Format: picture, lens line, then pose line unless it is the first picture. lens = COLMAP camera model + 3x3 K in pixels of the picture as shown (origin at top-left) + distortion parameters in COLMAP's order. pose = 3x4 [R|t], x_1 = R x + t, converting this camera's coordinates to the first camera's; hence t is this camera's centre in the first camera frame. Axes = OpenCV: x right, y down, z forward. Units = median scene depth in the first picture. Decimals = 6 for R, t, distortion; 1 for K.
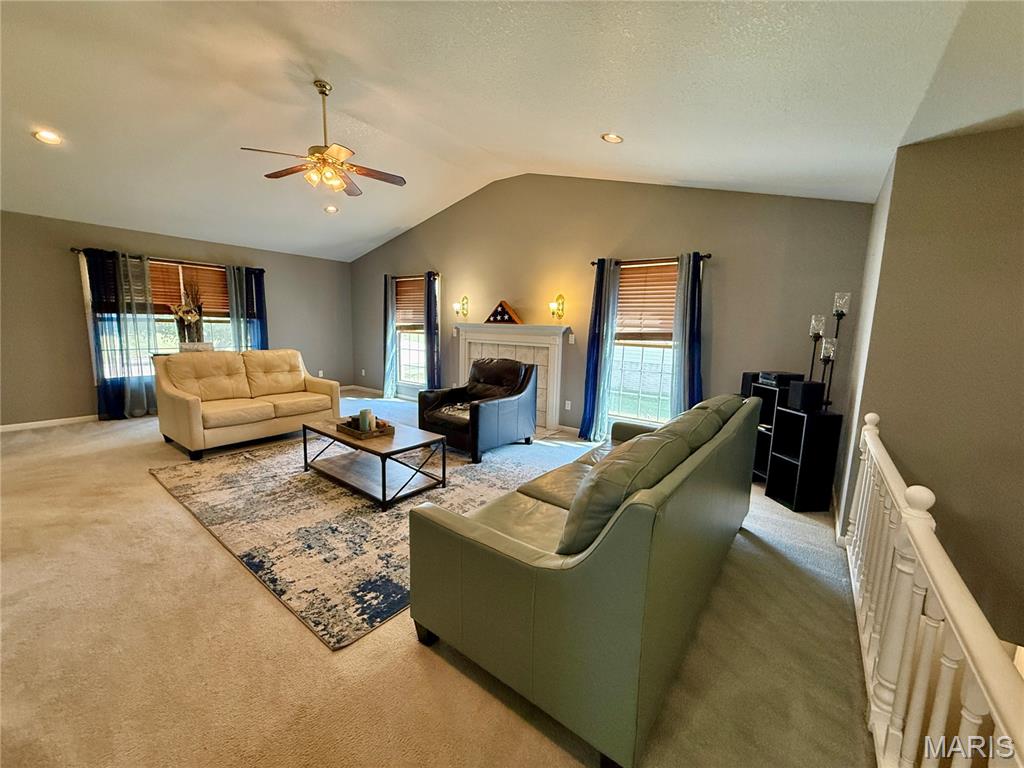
lens RADIAL K [[408.7, 0, 509.2], [0, 408.7, 382.6], [0, 0, 1]] dist [0.001336, -0.000614]
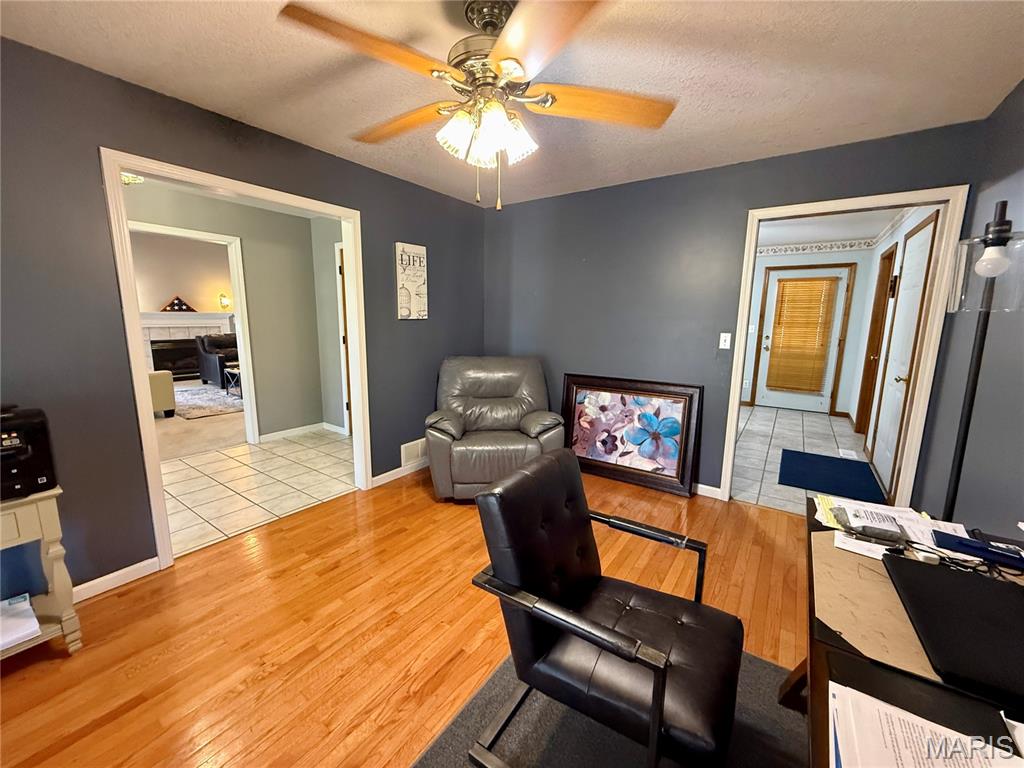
lens RADIAL K [[408.7, 0, 510.5], [0, 408.7, 384.8], [0, 0, 1]] dist [0.001336, -0.000614]
pose [[-0.026301, -0.195486, 0.980354, -1.760742], [0.131044, 0.971556, 0.197247, -0.032759], [-0.991028, 0.133658, 0.000065, -0.127069]]
